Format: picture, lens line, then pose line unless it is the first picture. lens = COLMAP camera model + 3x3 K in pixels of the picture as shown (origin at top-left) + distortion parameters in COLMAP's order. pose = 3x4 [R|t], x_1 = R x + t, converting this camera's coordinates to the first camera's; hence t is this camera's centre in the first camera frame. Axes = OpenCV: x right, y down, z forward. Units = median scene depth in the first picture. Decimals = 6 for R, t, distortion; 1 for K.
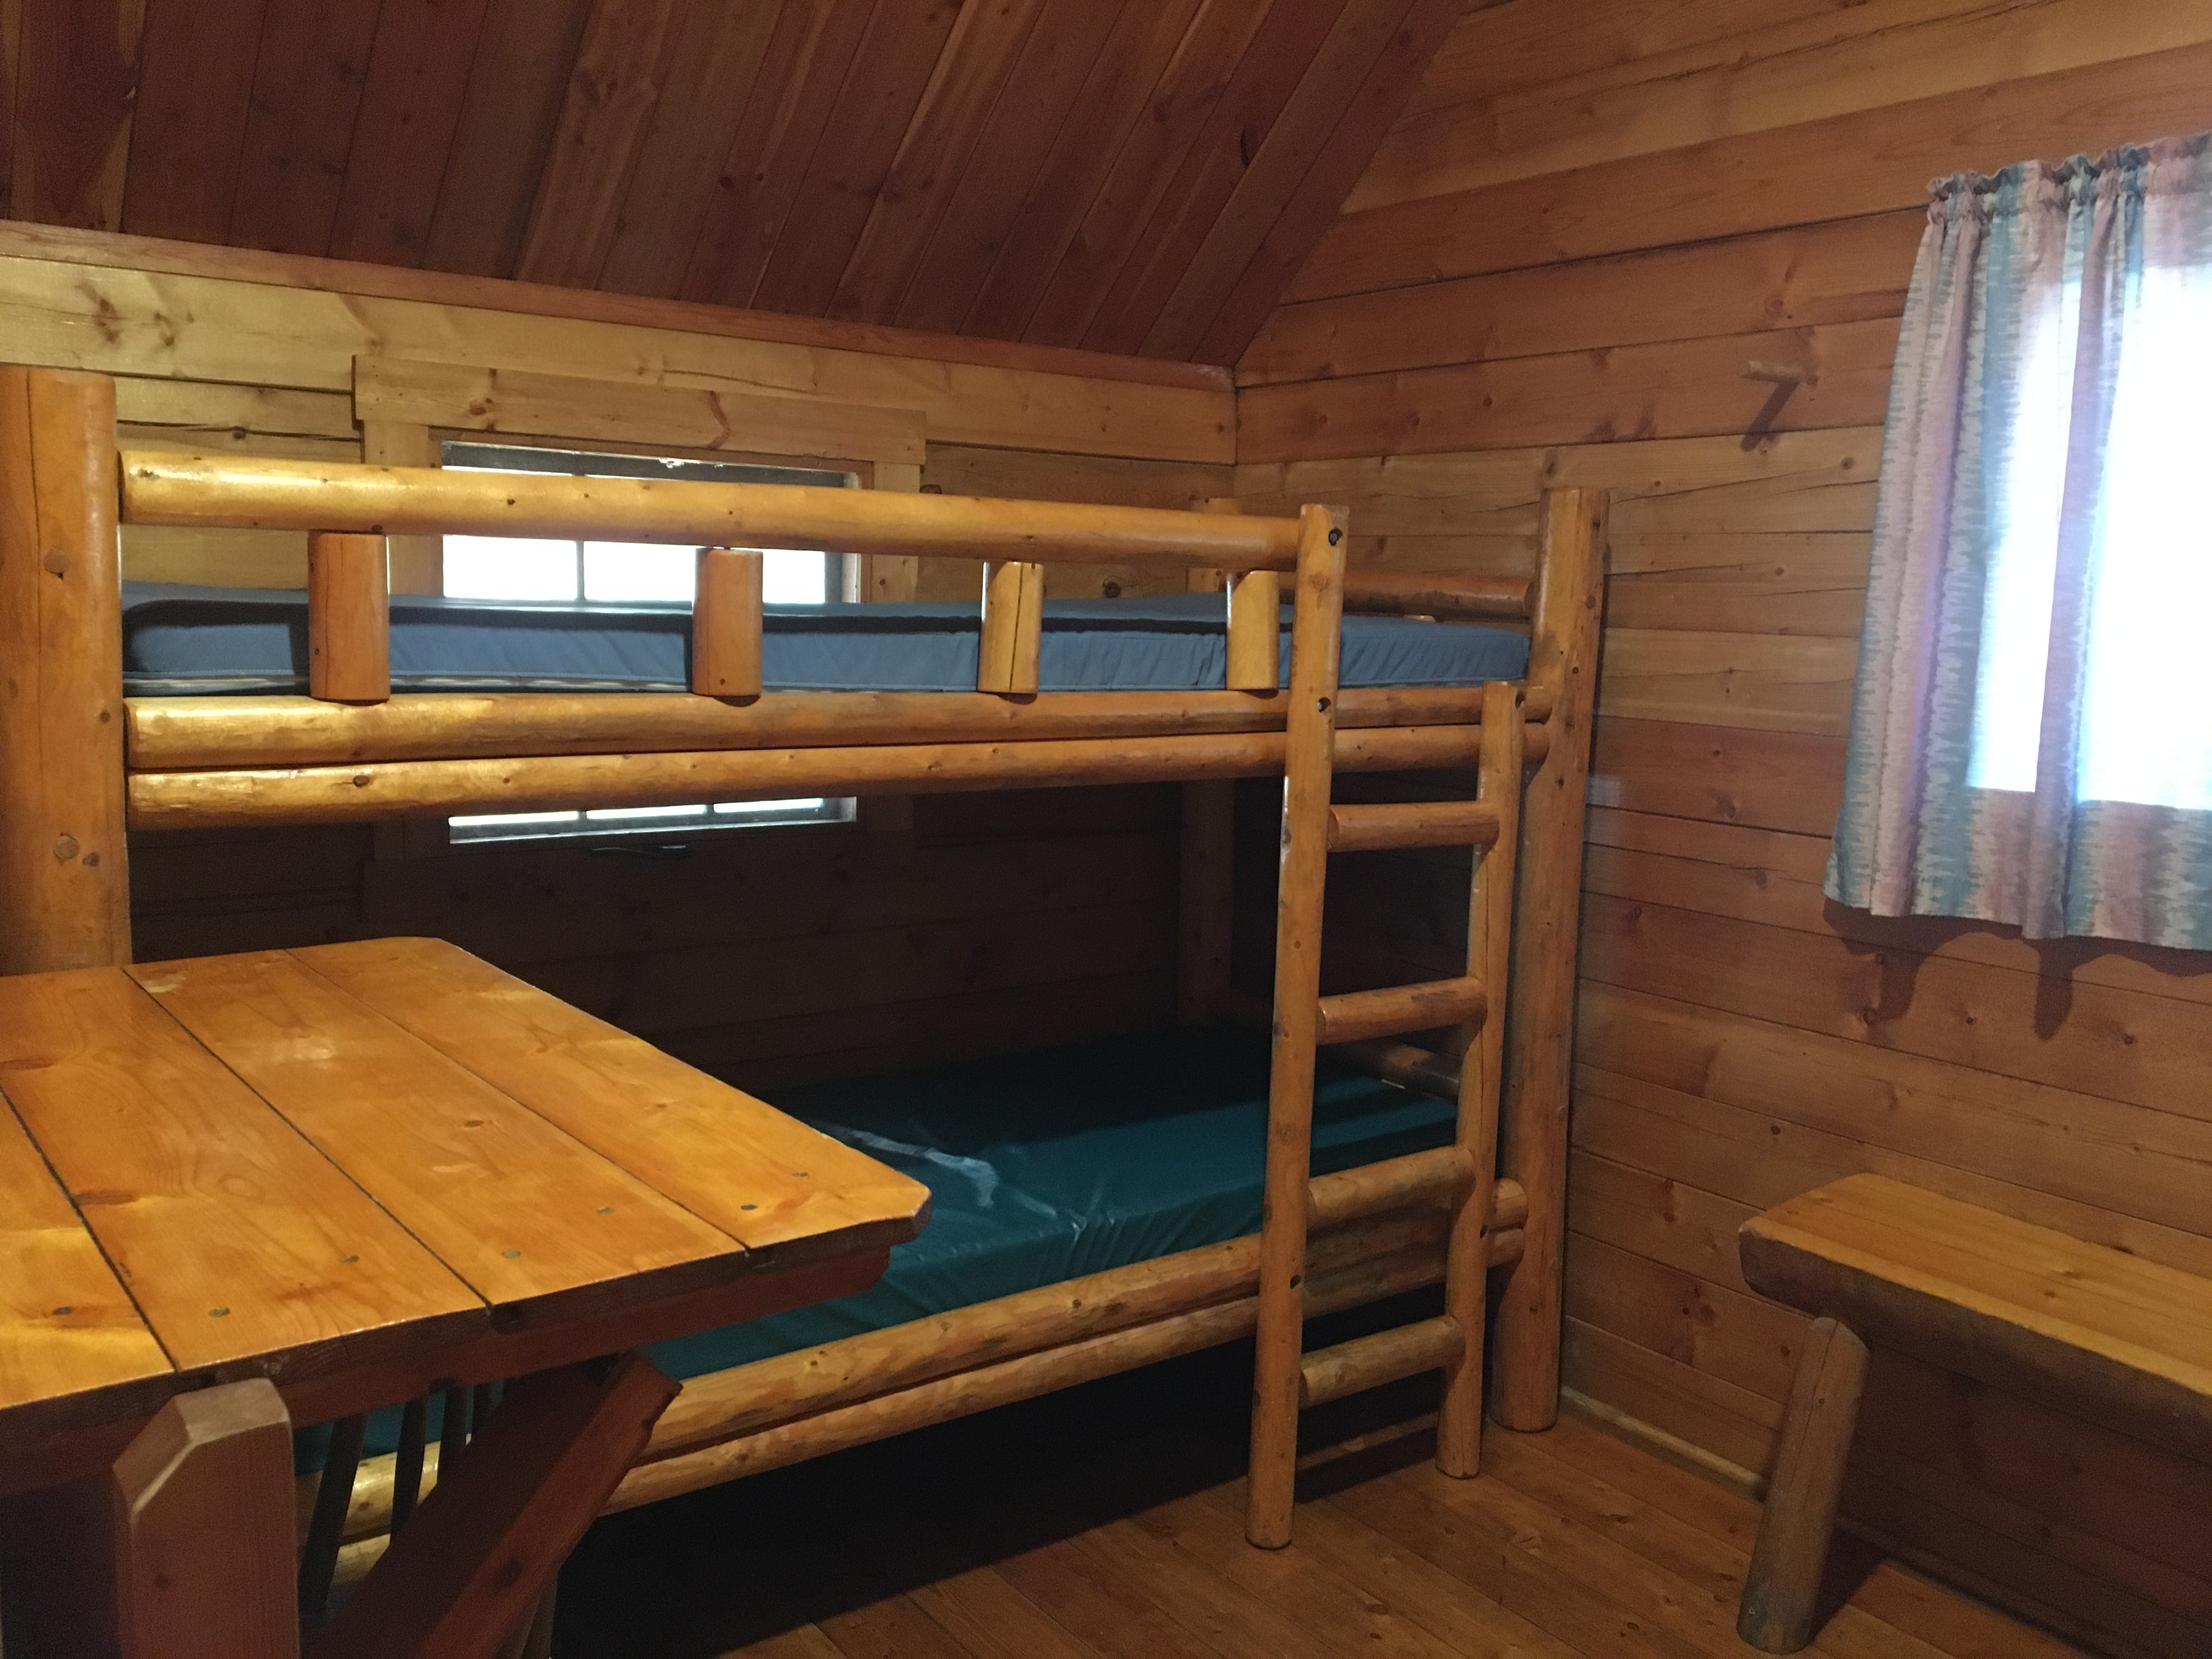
lens RADIAL K [[1870.7, 0, 1106.0], [0, 1870.7, 829.5], [0, 0, 1]] dist [-0.006905, -0.006251]
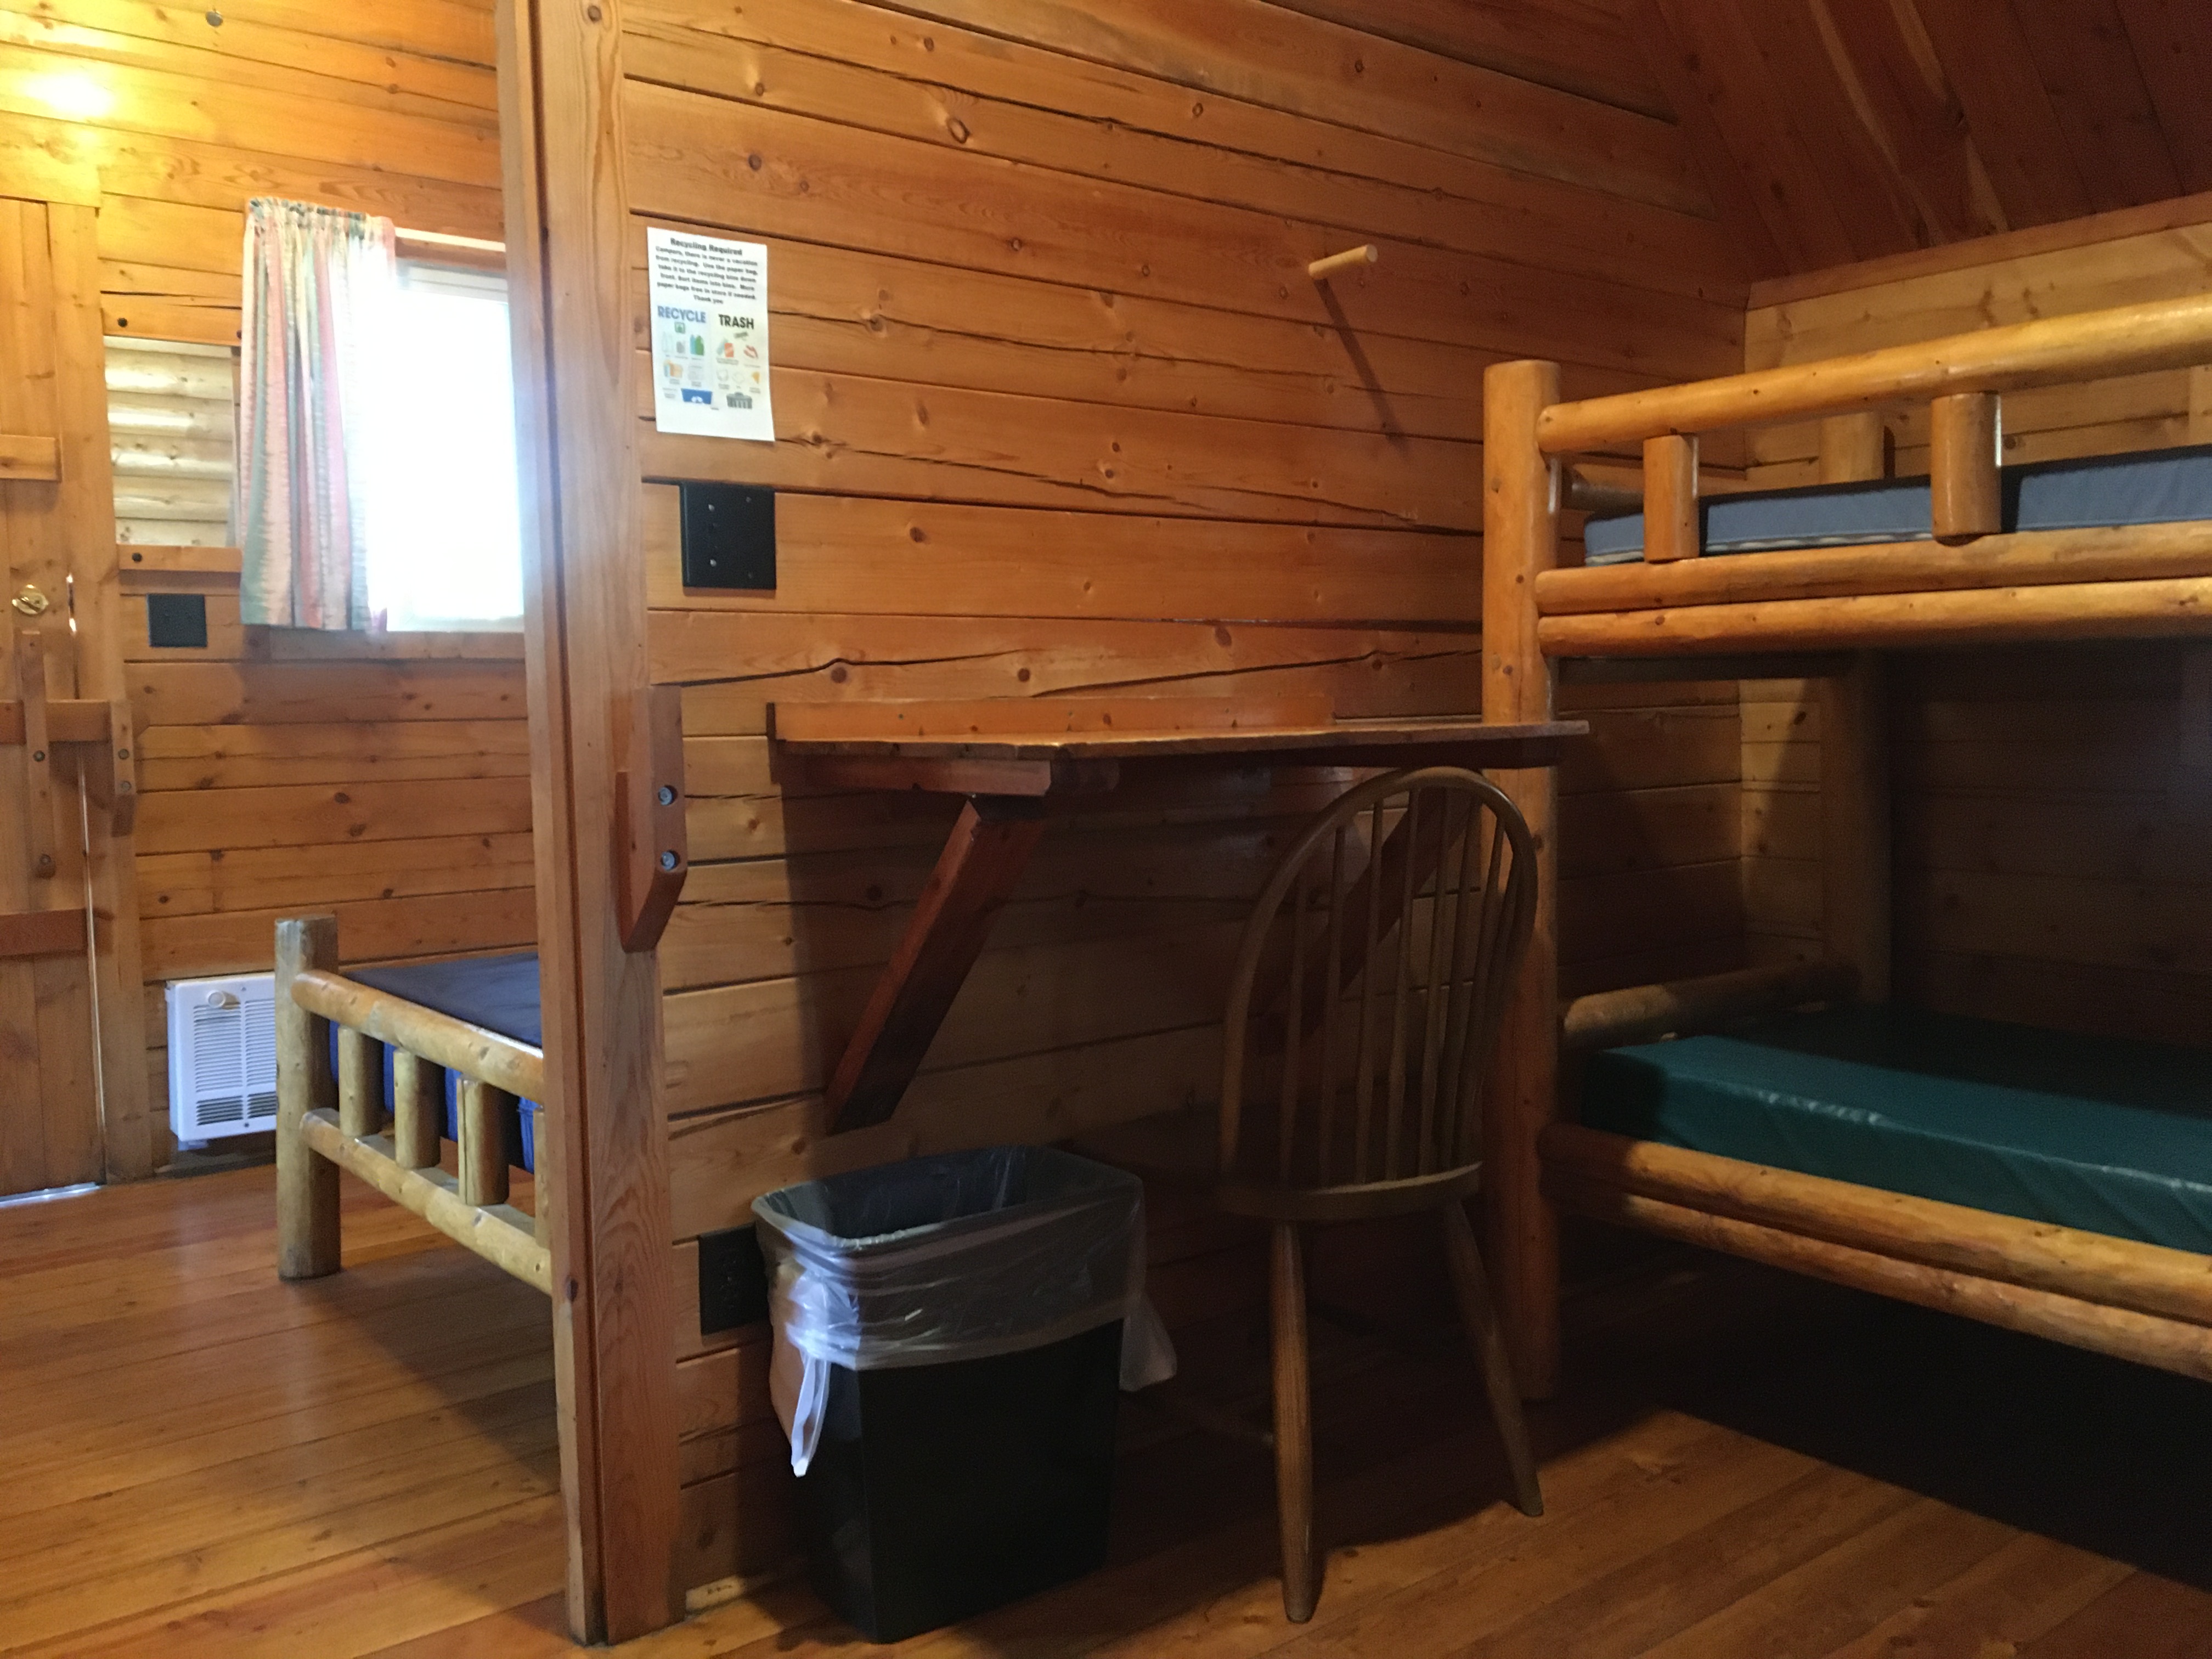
lens RADIAL K [[1870.7, 0, 1106.0], [0, 1870.7, 829.5], [0, 0, 1]] dist [-0.006905, -0.006251]
pose [[0.034000, 0.043946, -0.998455, 0.658442], [-0.107776, 0.993368, 0.040052, 0.078889], [0.993594, 0.106247, 0.038511, 0.398690]]
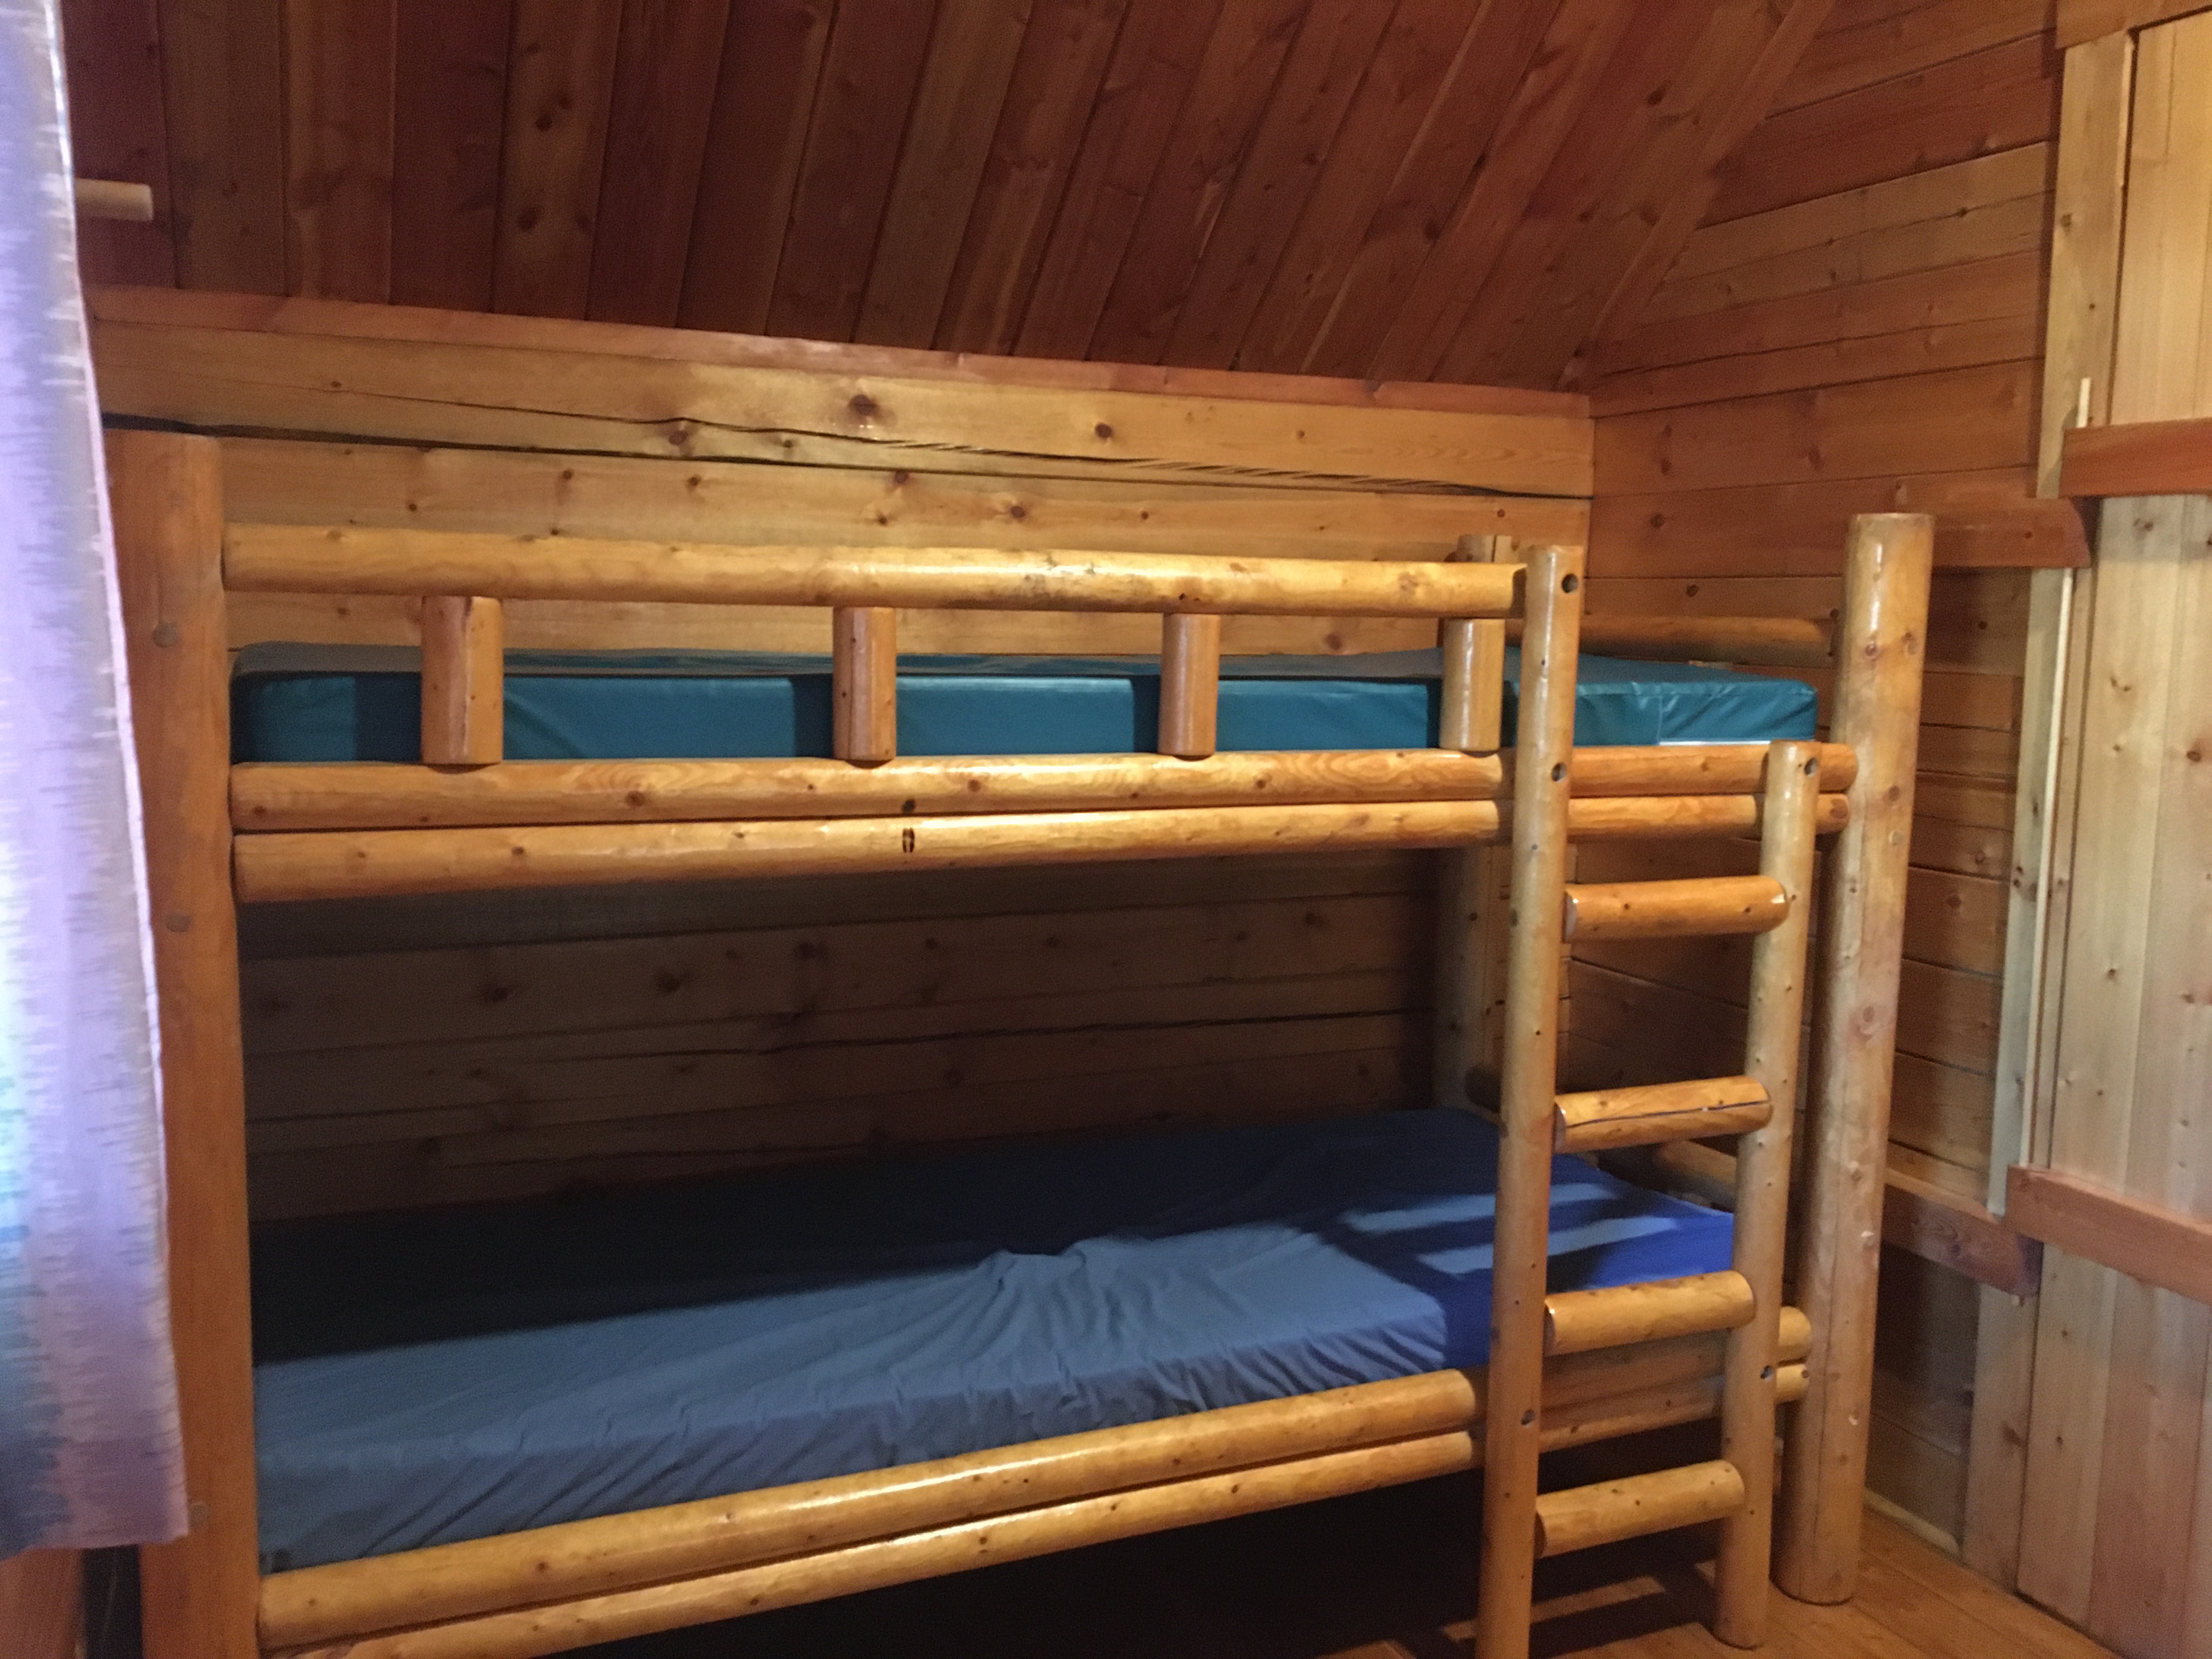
lens RADIAL K [[1912.9, 0, 1106.0], [0, 1912.9, 829.5], [0, 0, 1]] dist [-0.107741, -0.001559]
pose [[0.972150, 0.012771, -0.234012, 0.110223], [-0.018823, 0.999543, -0.023646, -0.010900], [0.233603, 0.027393, 0.971946, 0.077166]]
